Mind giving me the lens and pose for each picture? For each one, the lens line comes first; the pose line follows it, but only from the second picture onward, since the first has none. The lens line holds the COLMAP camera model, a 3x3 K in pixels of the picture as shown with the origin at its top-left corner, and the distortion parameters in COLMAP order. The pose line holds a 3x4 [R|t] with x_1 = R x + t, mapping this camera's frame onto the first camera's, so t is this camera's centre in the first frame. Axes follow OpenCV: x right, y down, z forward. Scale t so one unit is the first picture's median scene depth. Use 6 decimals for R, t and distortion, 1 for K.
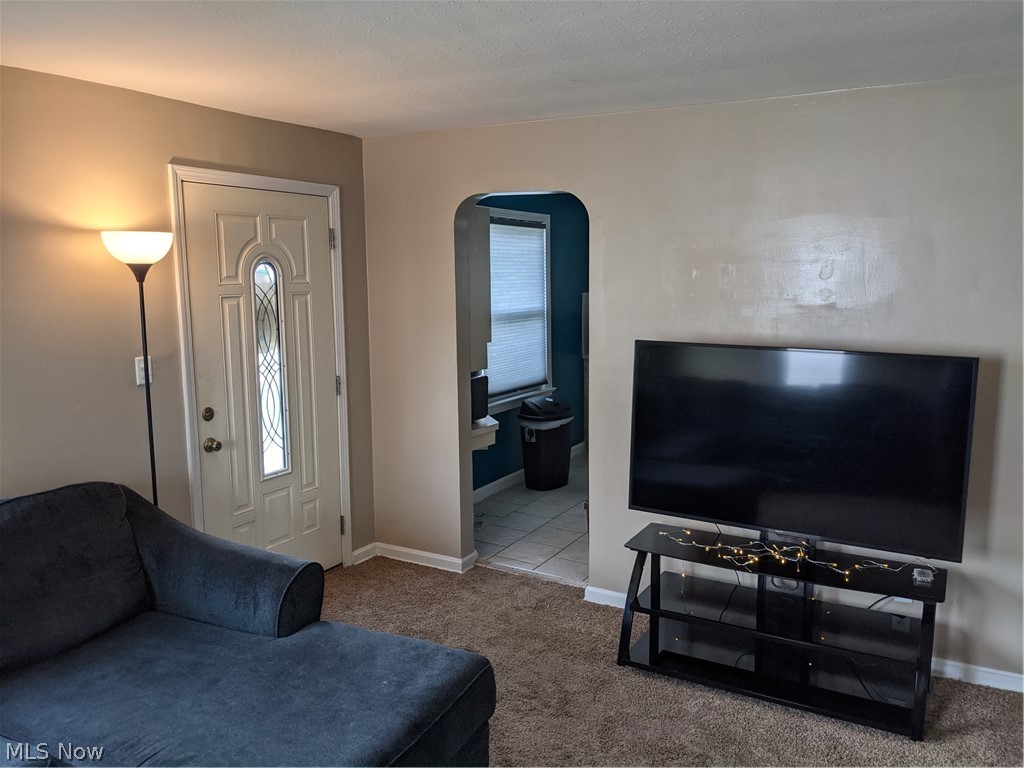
lens RADIAL K [[819.1, 0, 512.8], [0, 819.1, 373.8], [0, 0, 1]] dist [0.022958, -0.061384]
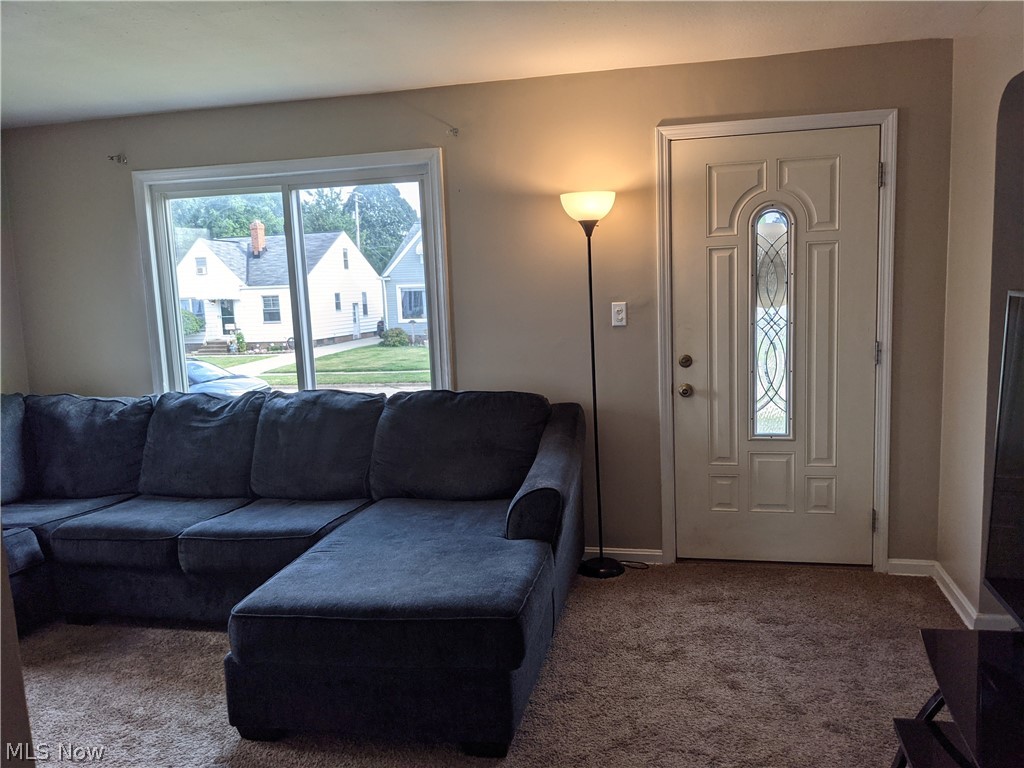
lens RADIAL K [[819.1, 0, 518.0], [0, 819.1, 389.6], [0, 0, 1]] dist [0.022958, -0.061384]
pose [[0.267839, 0.120838, -0.955856, 0.537761], [-0.084824, 0.991209, 0.101539, -0.002939], [0.959722, 0.053883, 0.275734, 0.464319]]
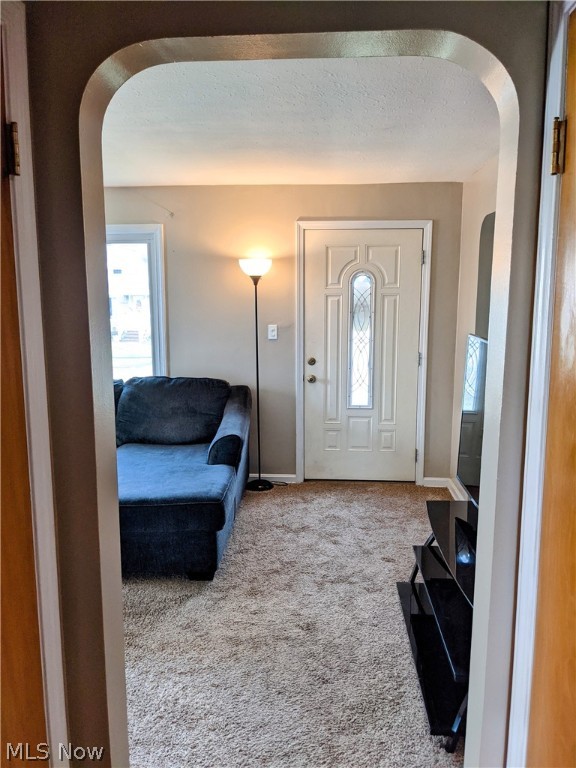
lens RADIAL K [[614.3, 0, 281.6], [0, 614.3, 382.7], [0, 0, 1]] dist [0.022958, -0.061384]
pose [[0.414455, 0.138145, -0.899524, 0.737294], [-0.115132, 0.988429, 0.098752, -0.026489], [0.902758, 0.062636, 0.425565, 0.350691]]
